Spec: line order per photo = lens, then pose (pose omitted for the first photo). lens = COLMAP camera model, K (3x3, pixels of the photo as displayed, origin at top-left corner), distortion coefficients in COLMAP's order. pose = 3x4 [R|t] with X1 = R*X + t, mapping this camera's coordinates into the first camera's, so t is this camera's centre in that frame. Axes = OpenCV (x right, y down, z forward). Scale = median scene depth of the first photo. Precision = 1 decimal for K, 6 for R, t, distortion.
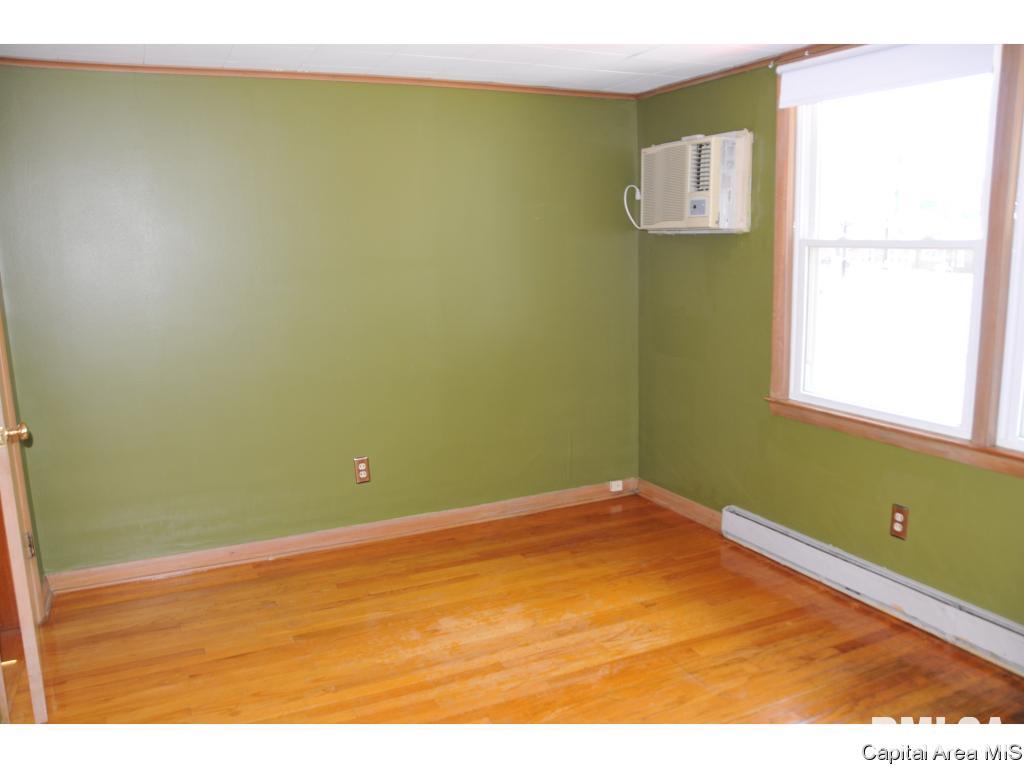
lens RADIAL K [[811.0, 0, 514.5], [0, 811.0, 383.9], [0, 0, 1]] dist [-0.142098, 0.094861]
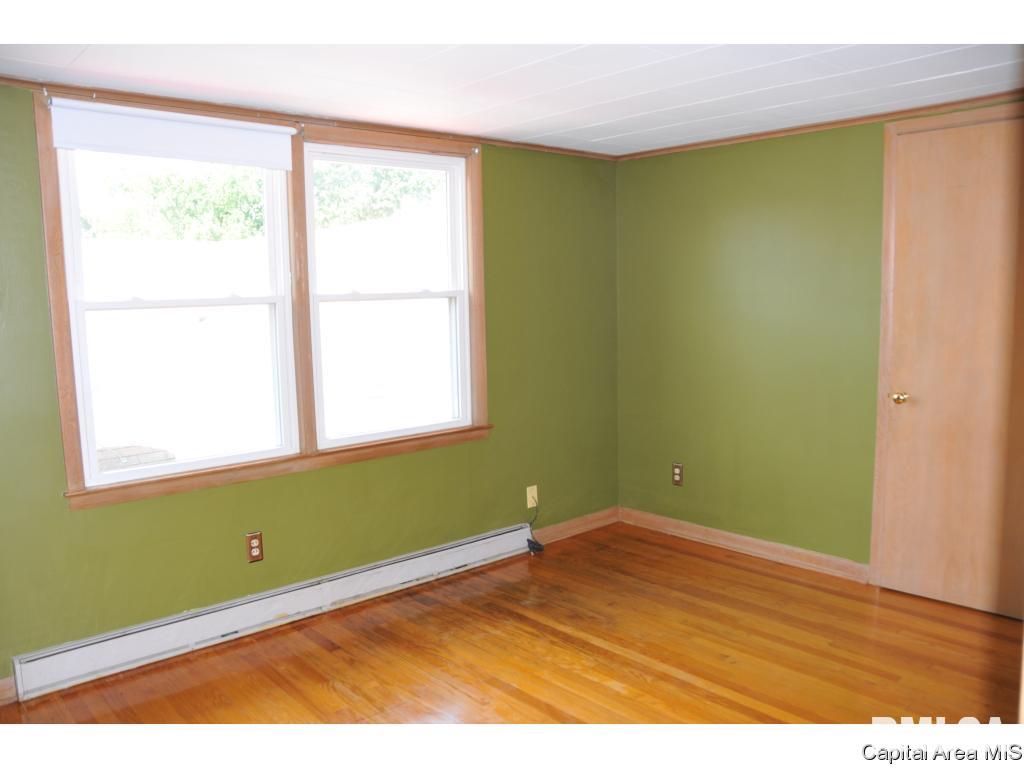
lens RADIAL K [[811.0, 0, 515.1], [0, 811.0, 388.2], [0, 0, 1]] dist [-0.142098, 0.094861]
pose [[-0.270573, -0.091901, 0.958303, -0.713383], [0.192890, 0.970072, 0.147491, -0.147317], [-0.943177, 0.224754, -0.244749, 0.925760]]
